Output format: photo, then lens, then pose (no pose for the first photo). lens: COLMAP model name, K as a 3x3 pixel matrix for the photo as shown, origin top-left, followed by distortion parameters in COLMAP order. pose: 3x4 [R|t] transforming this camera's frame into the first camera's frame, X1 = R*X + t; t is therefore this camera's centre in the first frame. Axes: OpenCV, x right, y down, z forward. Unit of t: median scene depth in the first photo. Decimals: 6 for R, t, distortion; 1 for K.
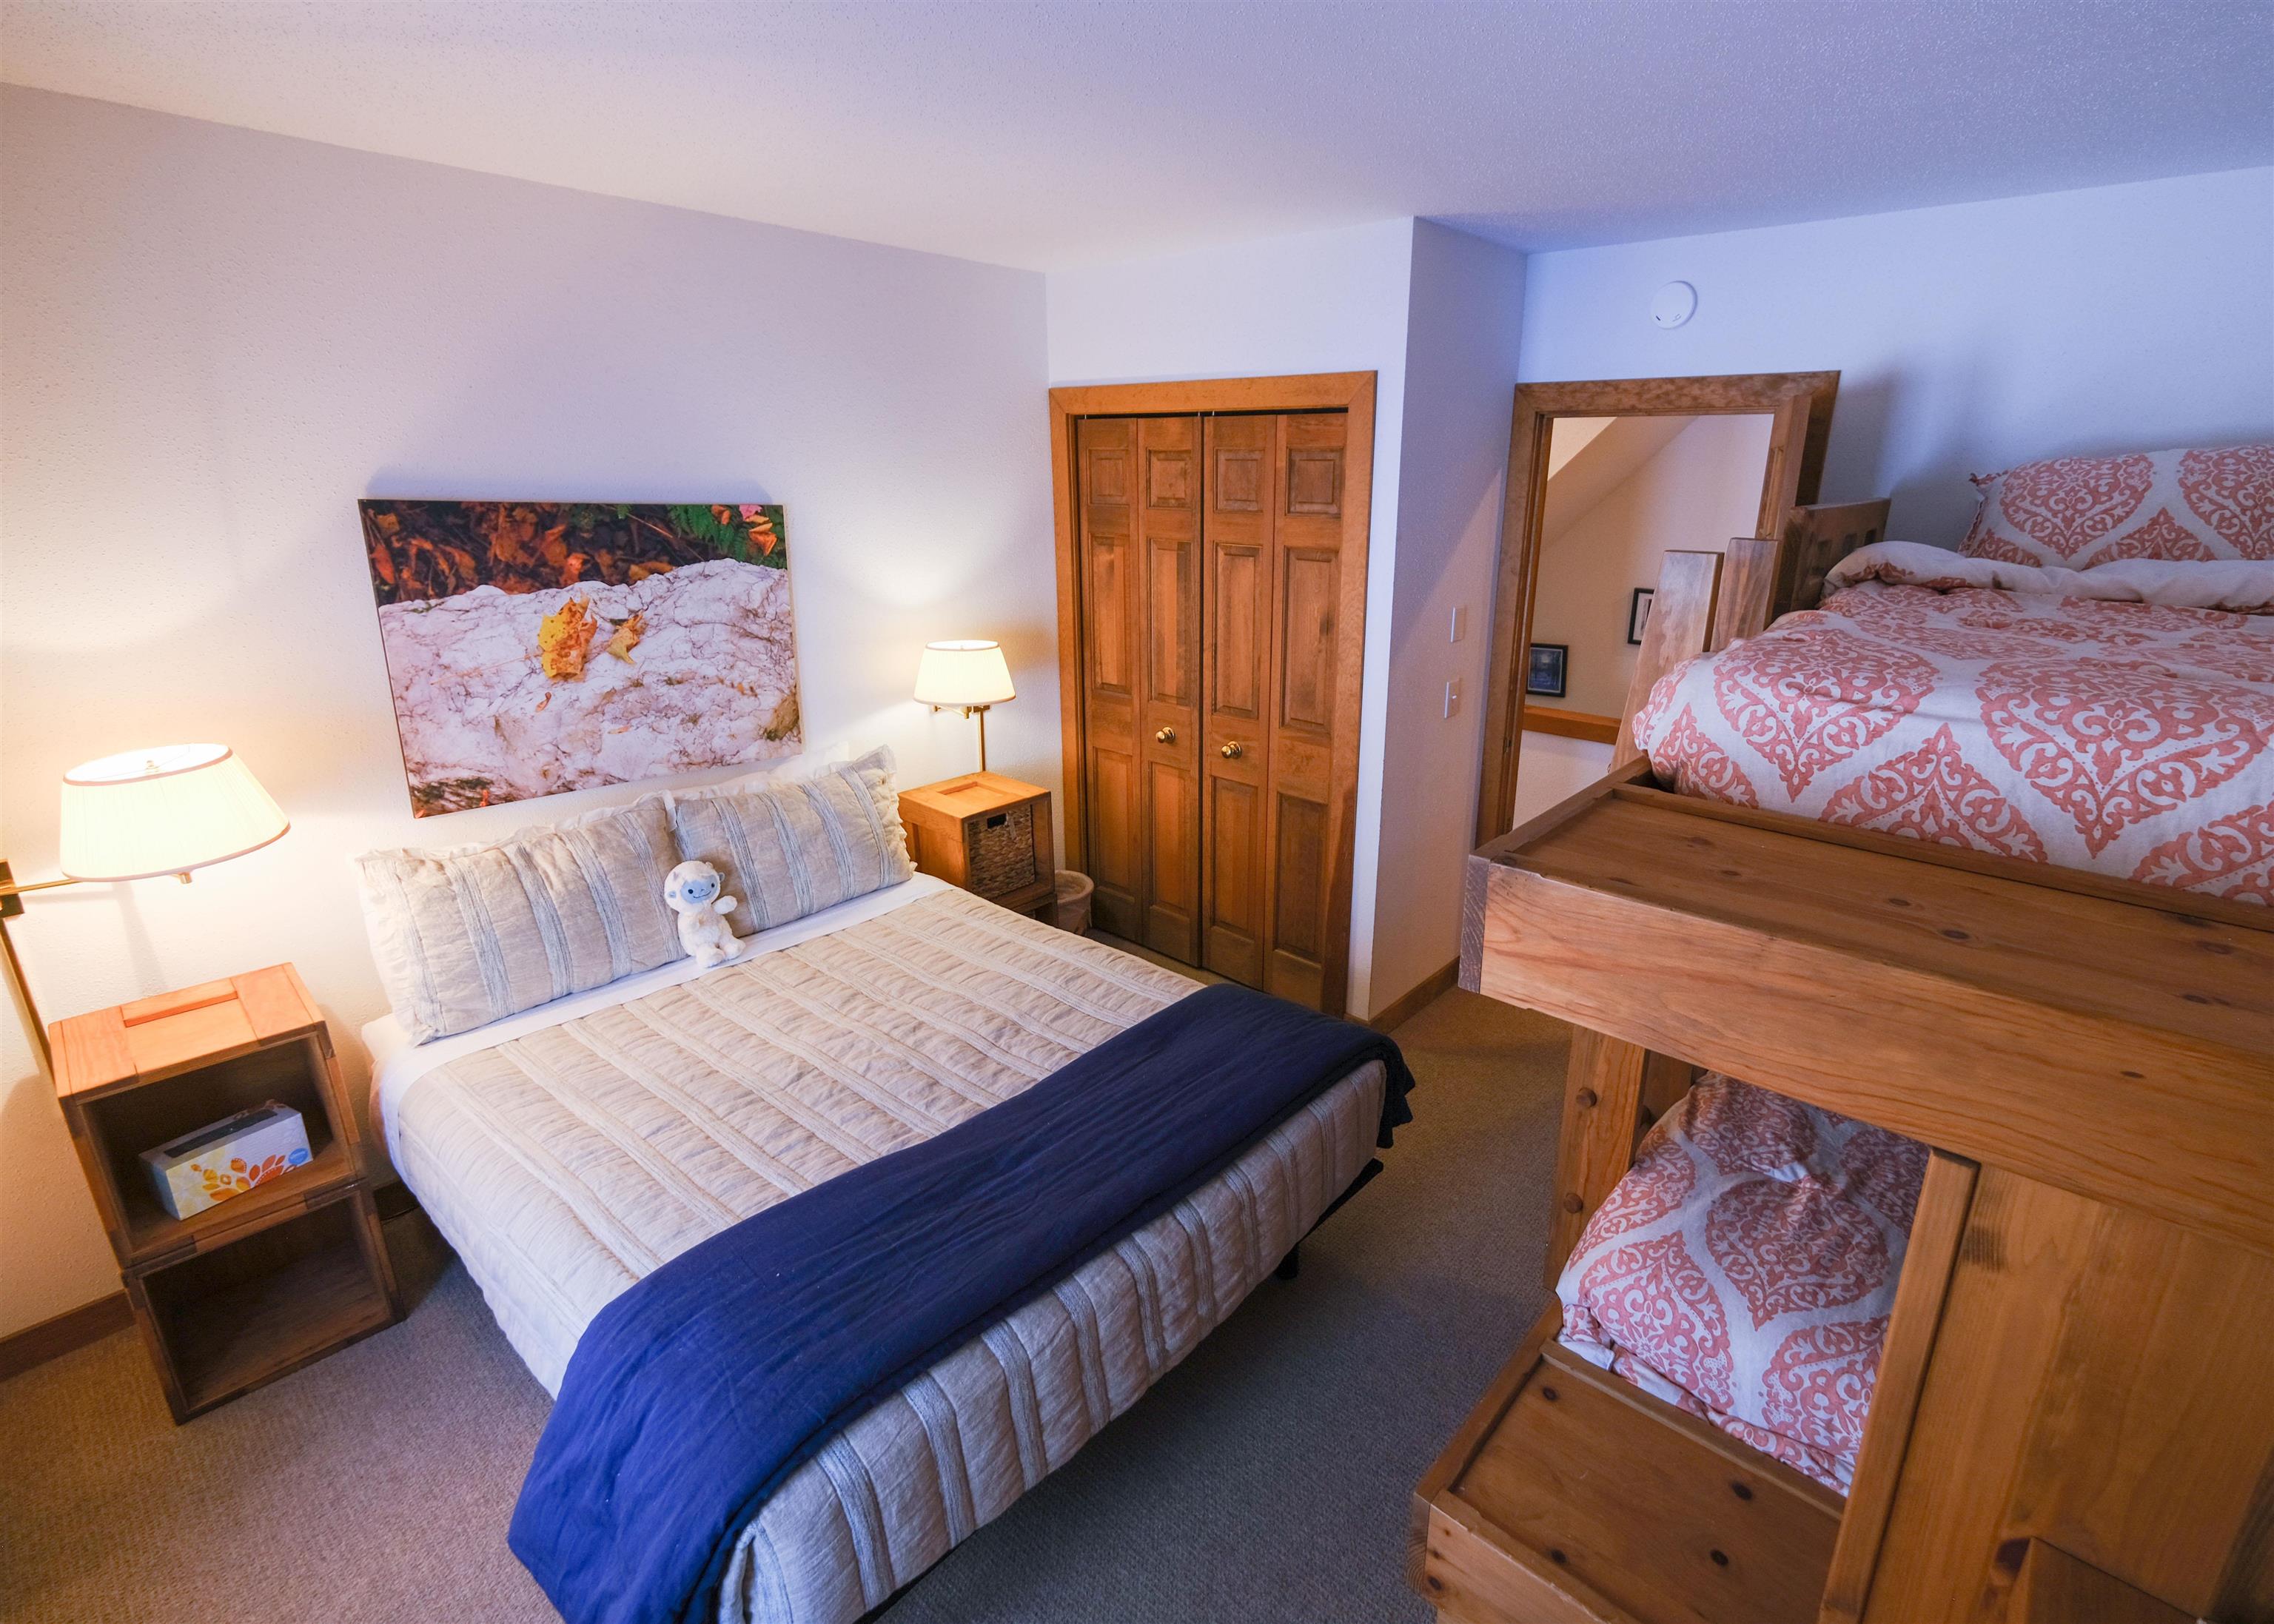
lens RADIAL K [[1043.9, 0, 1137.7], [0, 1043.9, 791.5], [0, 0, 1]] dist [-0.000167, -0.000296]
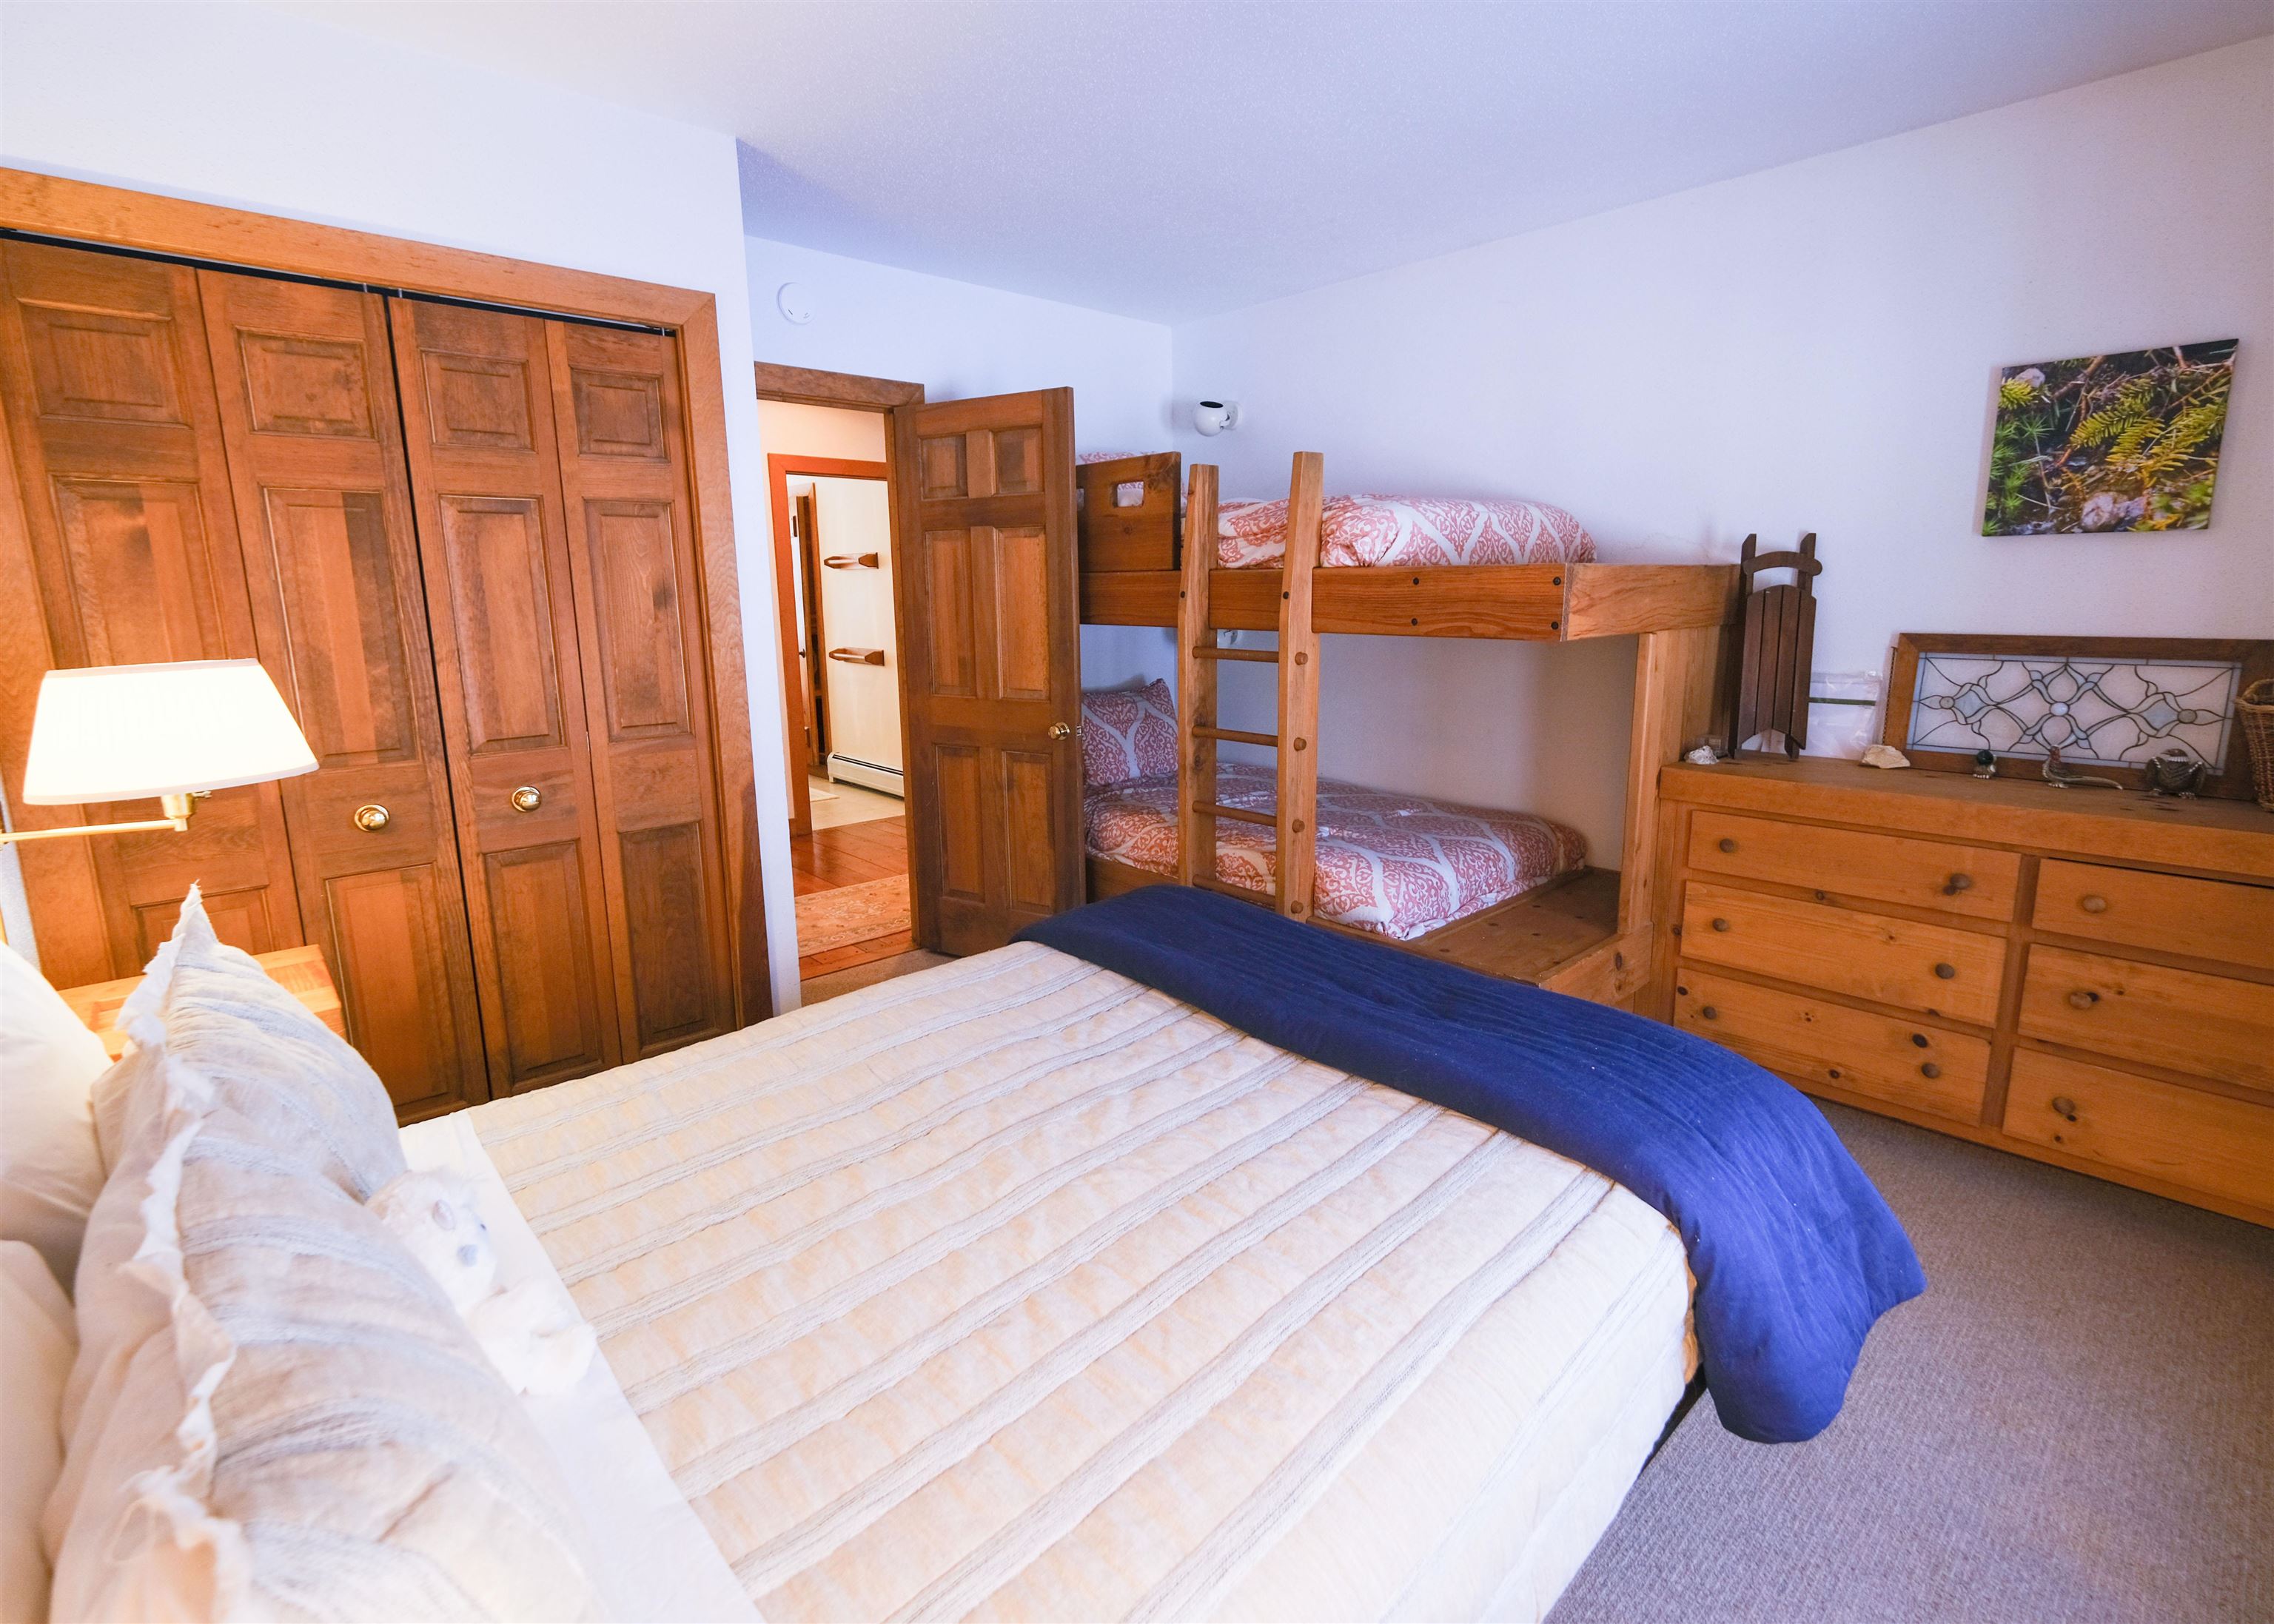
lens RADIAL K [[1090.2, 0, 1176.5], [0, 1090.2, 783.8], [0, 0, 1]] dist [0.000603, -0.000047]
pose [[0.068302, -0.180642, 0.981174, -0.637865], [0.307373, 0.939442, 0.151562, -0.029529], [-0.949135, 0.291234, 0.119690, 0.562789]]
